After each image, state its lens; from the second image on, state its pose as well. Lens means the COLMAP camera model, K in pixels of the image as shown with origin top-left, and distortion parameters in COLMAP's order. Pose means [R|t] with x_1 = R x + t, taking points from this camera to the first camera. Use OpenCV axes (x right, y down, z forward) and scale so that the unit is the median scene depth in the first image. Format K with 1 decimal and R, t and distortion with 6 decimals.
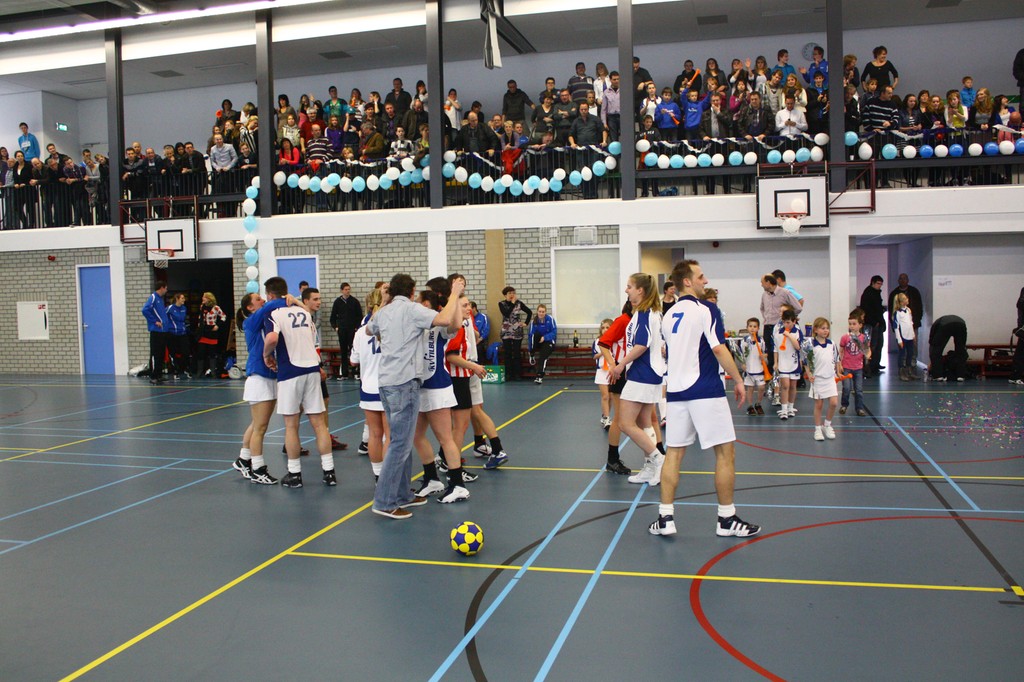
lens RADIAL K [[903.8, 0, 512.0], [0, 903.8, 341.0], [0, 0, 1]] dist [-0.169122, 0.149326]
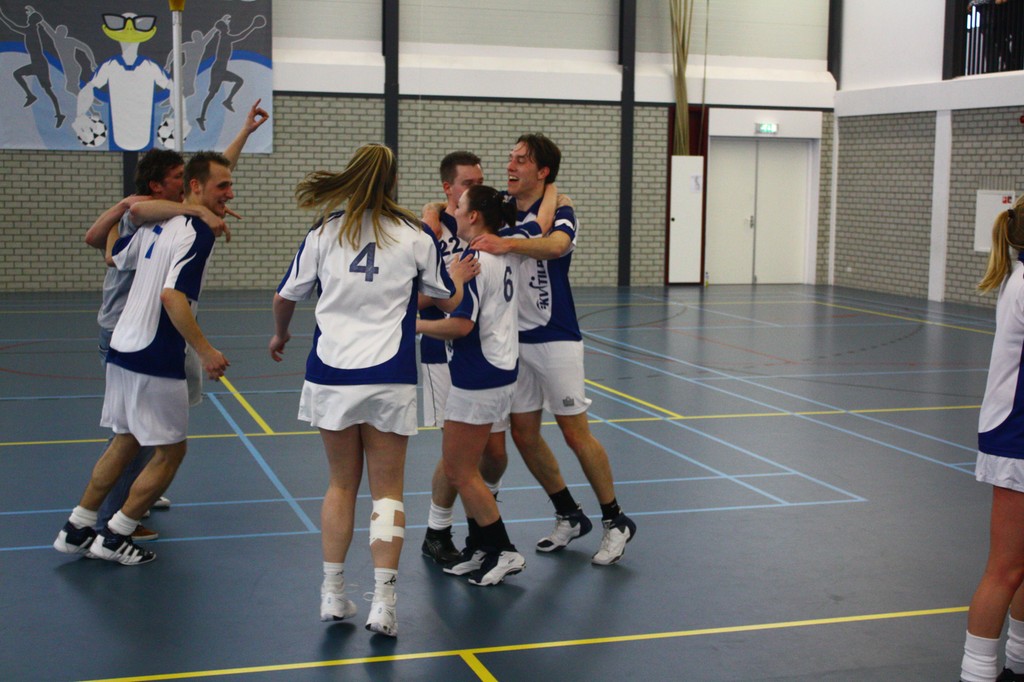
lens RADIAL K [[1381.4, 0, 512.0], [0, 1381.4, 341.0], [0, 0, 1]] dist [-0.016858, -0.005436]
pose [[0.855097, -0.026066, 0.517812, -1.282337], [-0.002612, 0.998506, 0.054576, 0.009840], [-0.518461, -0.048020, 0.853752, 0.294708]]
